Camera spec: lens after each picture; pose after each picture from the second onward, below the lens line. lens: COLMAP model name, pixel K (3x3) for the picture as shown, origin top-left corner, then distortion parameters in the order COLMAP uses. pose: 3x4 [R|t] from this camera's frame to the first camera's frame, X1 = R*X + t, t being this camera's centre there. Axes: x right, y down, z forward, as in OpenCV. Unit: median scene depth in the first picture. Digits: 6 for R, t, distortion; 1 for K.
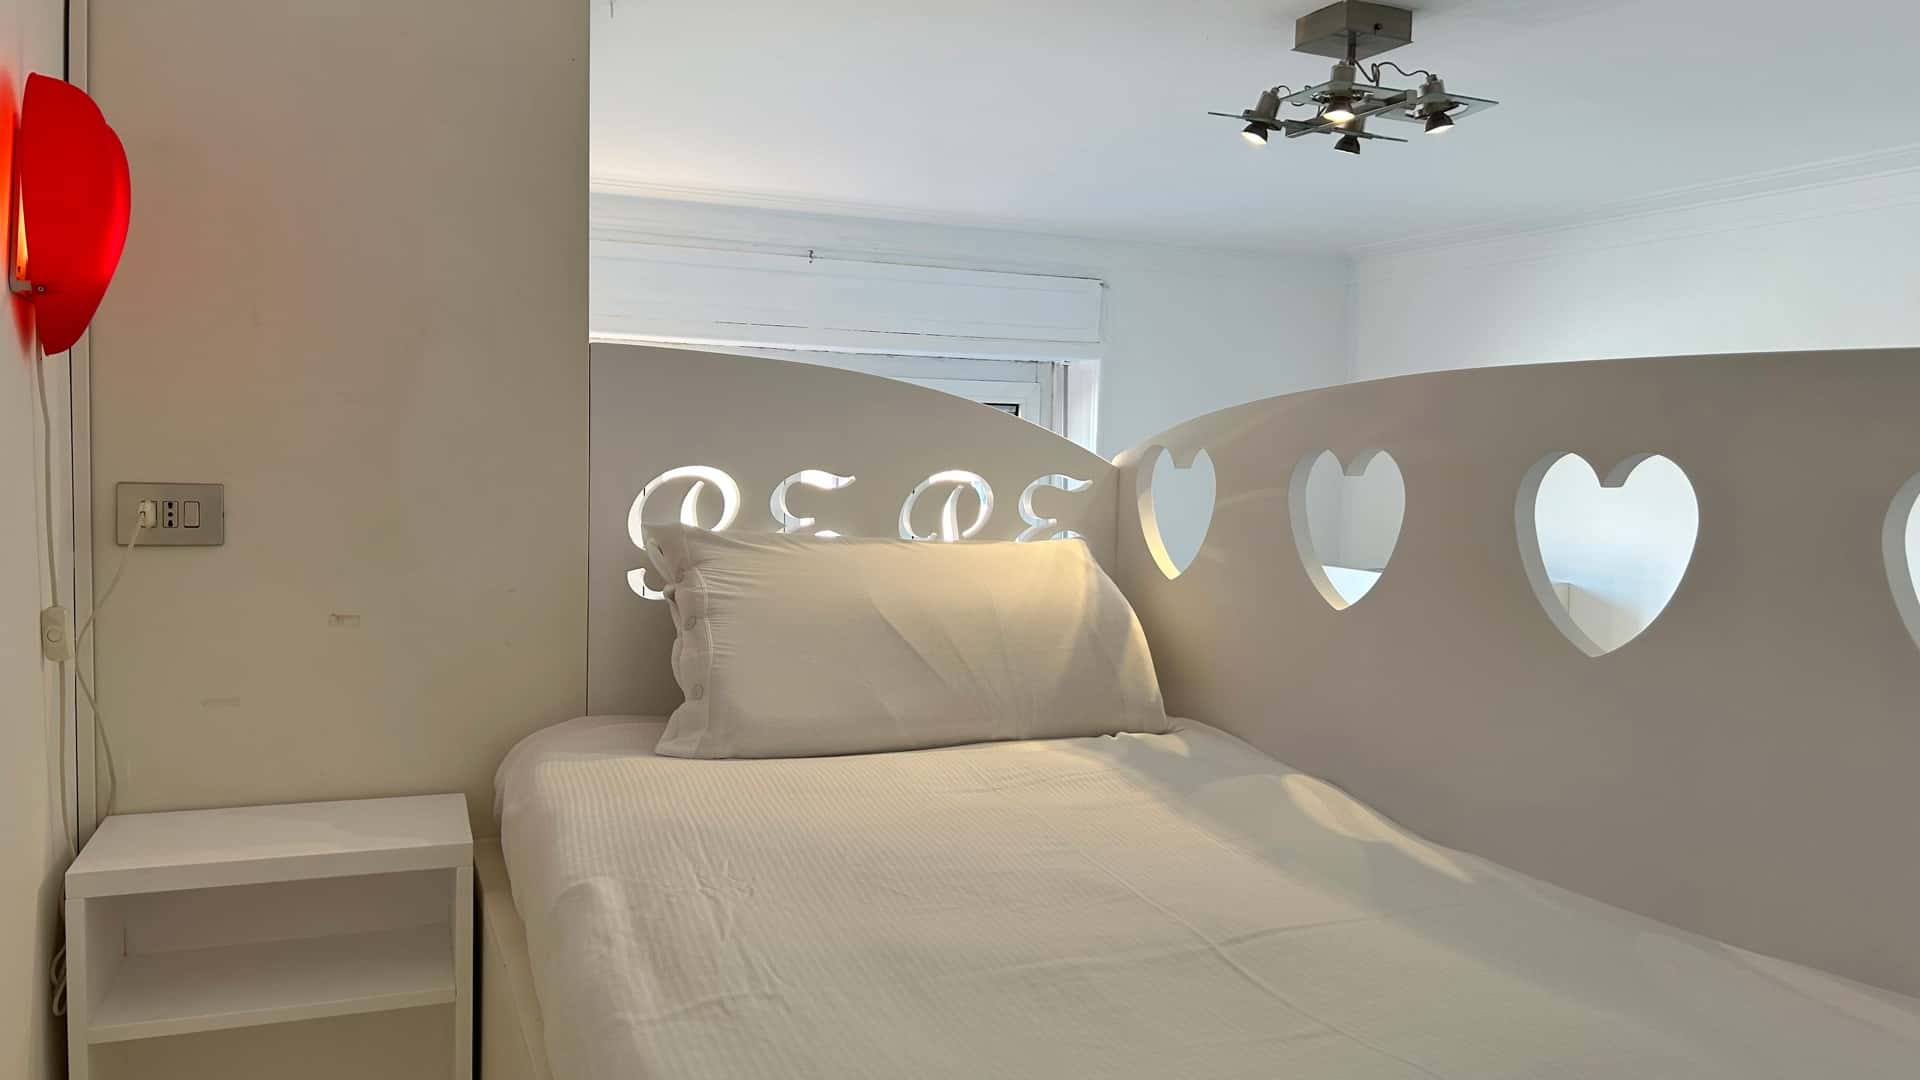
lens RADIAL K [[1452.2, 0, 960.0], [0, 1452.2, 540.0], [0, 0, 1]] dist [0.153809, -0.161993]
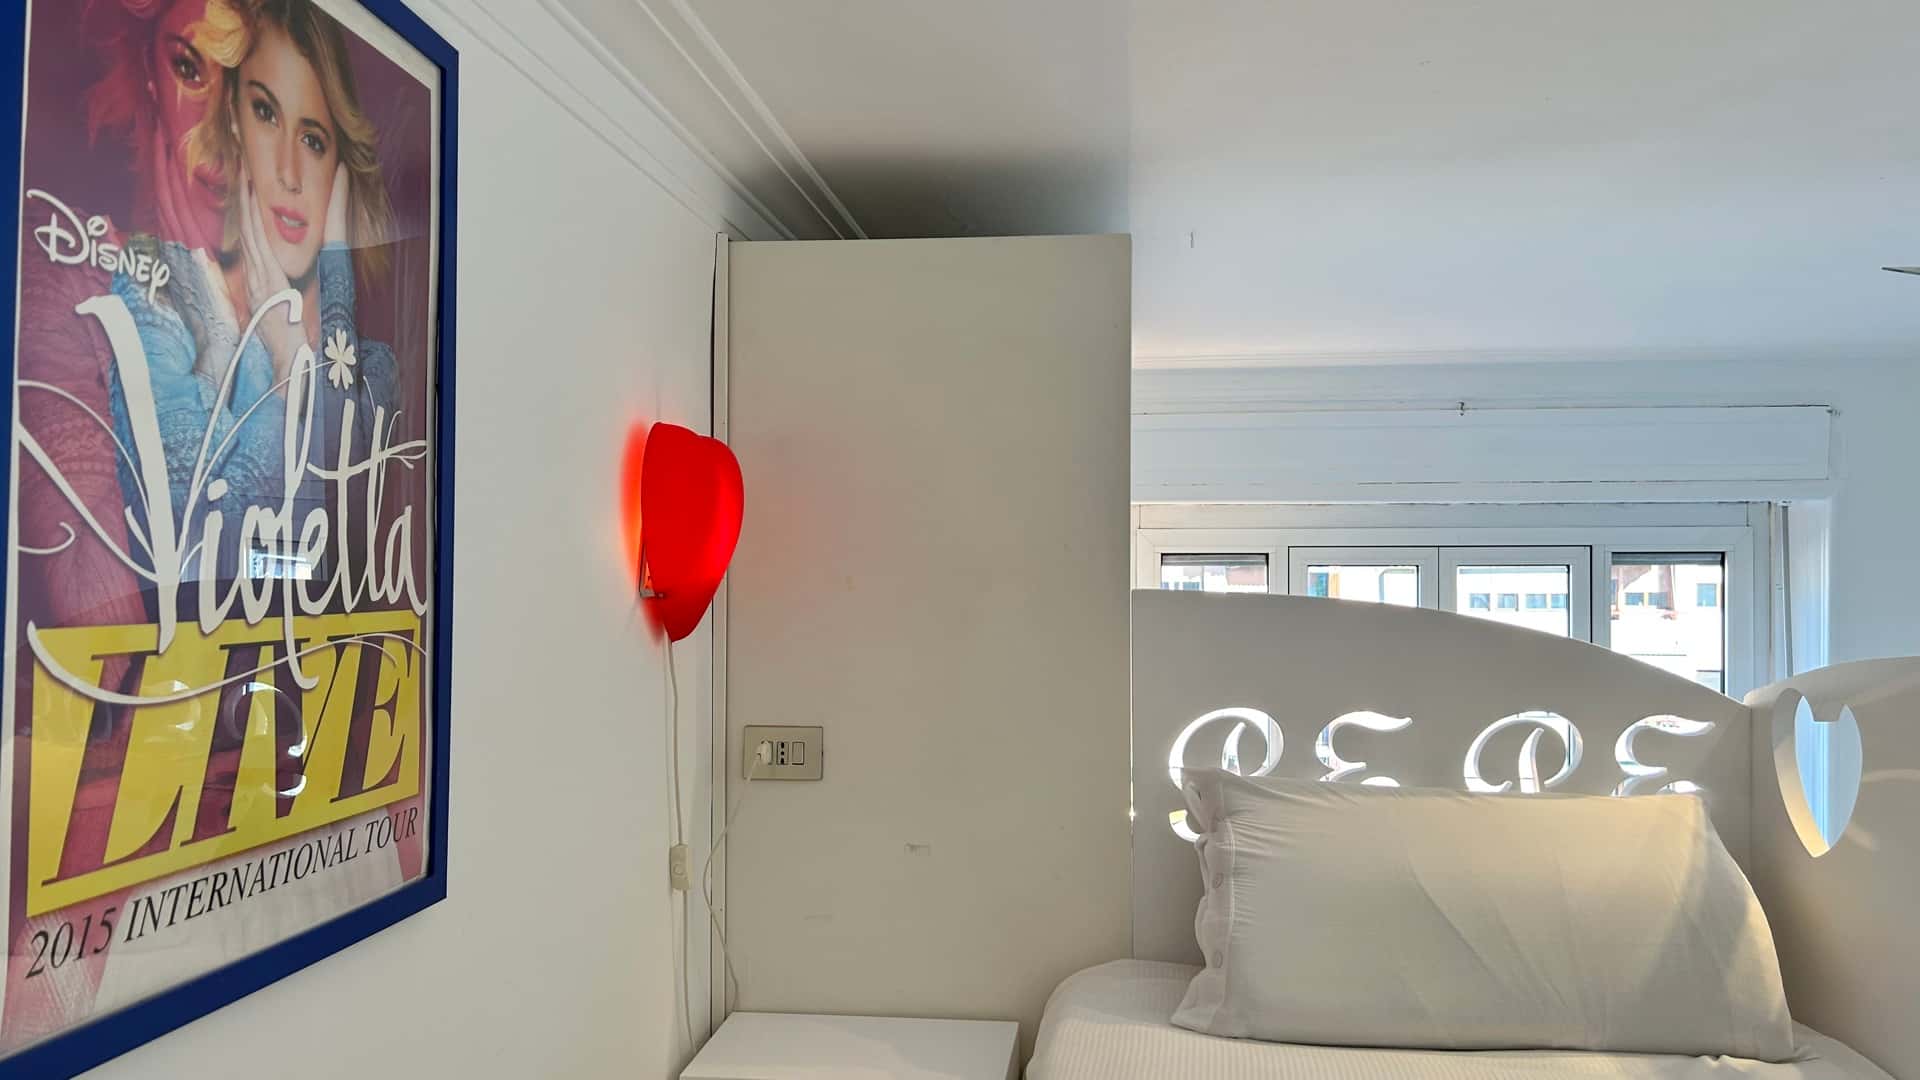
lens RADIAL K [[1461.6, 0, 960.0], [0, 1461.6, 540.0], [0, 0, 1]] dist [0.037864, -0.048234]
pose [[0.889191, -0.022316, -0.456991, 0.108441], [-0.012807, 0.997204, -0.073616, -0.090377], [0.457356, 0.071312, 0.886420, 0.035227]]
